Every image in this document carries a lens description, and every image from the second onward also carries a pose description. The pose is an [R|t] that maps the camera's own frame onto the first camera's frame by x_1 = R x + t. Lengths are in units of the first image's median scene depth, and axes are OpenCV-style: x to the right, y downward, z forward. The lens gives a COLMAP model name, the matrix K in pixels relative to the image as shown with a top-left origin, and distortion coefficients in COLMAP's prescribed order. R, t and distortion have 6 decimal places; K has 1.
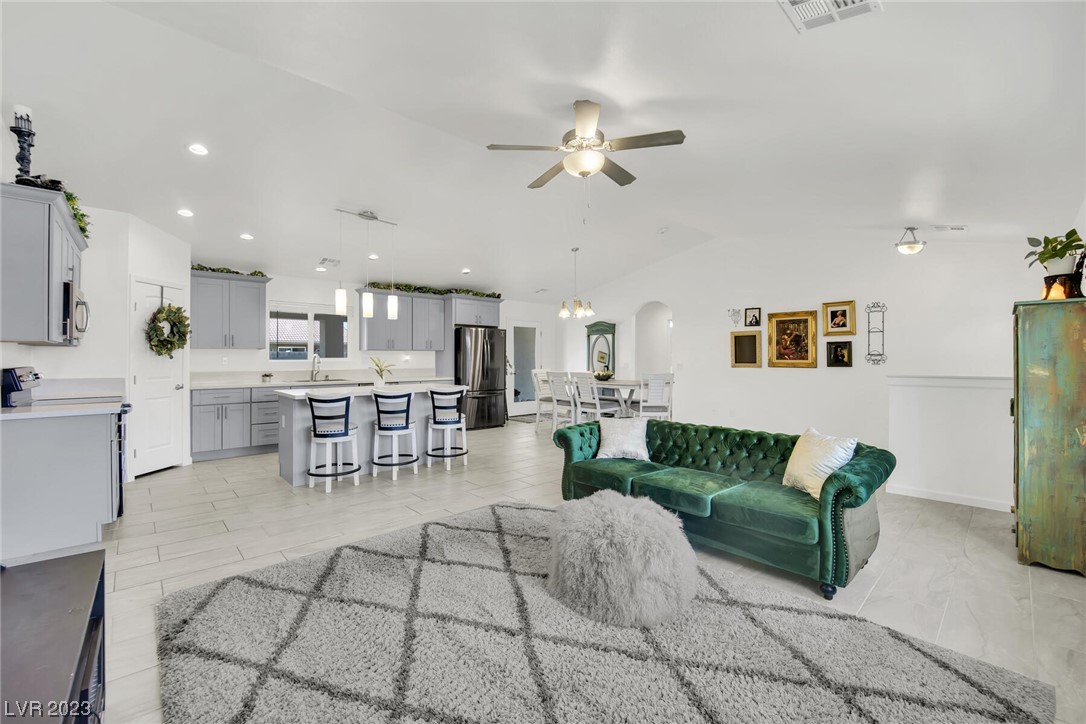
lens RADIAL K [[447.1, 0, 542.0], [0, 447.1, 354.5], [0, 0, 1]] dist [-0.023169, 0.000229]
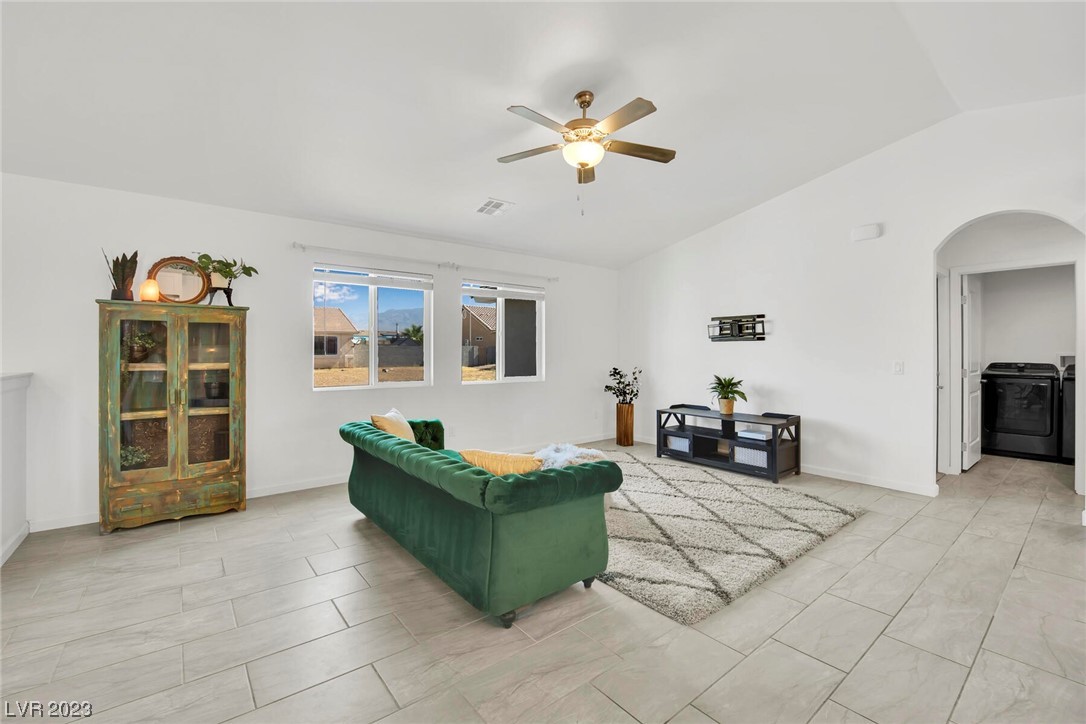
lens RADIAL K [[461.1, 0, 540.4], [0, 461.1, 353.7], [0, 0, 1]] dist [-0.022760, -0.000031]
pose [[-0.997508, -0.000814, 0.070554, 0.060560], [-0.001287, 0.999977, -0.006659, 0.010950], [-0.070547, -0.006733, -0.997486, 1.040683]]
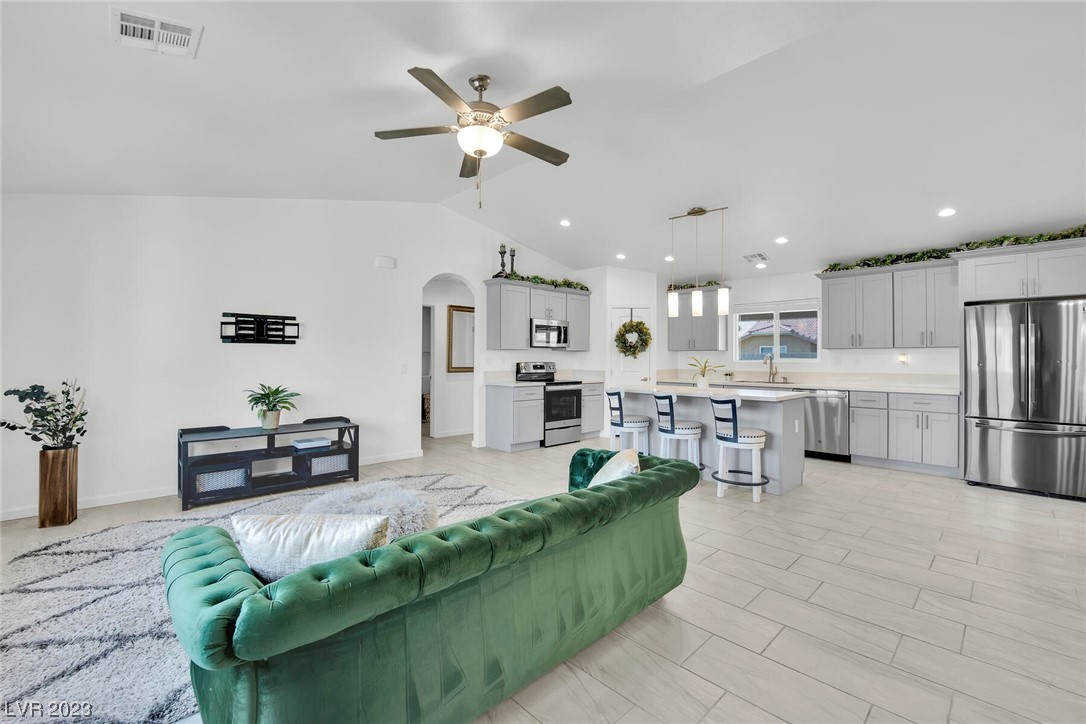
lens RADIAL K [[457.8, 0, 544.1], [0, 457.8, 355.5], [0, 0, 1]] dist [-0.021496, -0.000220]
pose [[0.021393, -0.005800, -0.999754, 0.525662], [0.003520, 0.999977, -0.005726, 0.005622], [0.999765, -0.003396, 0.021413, 0.571097]]
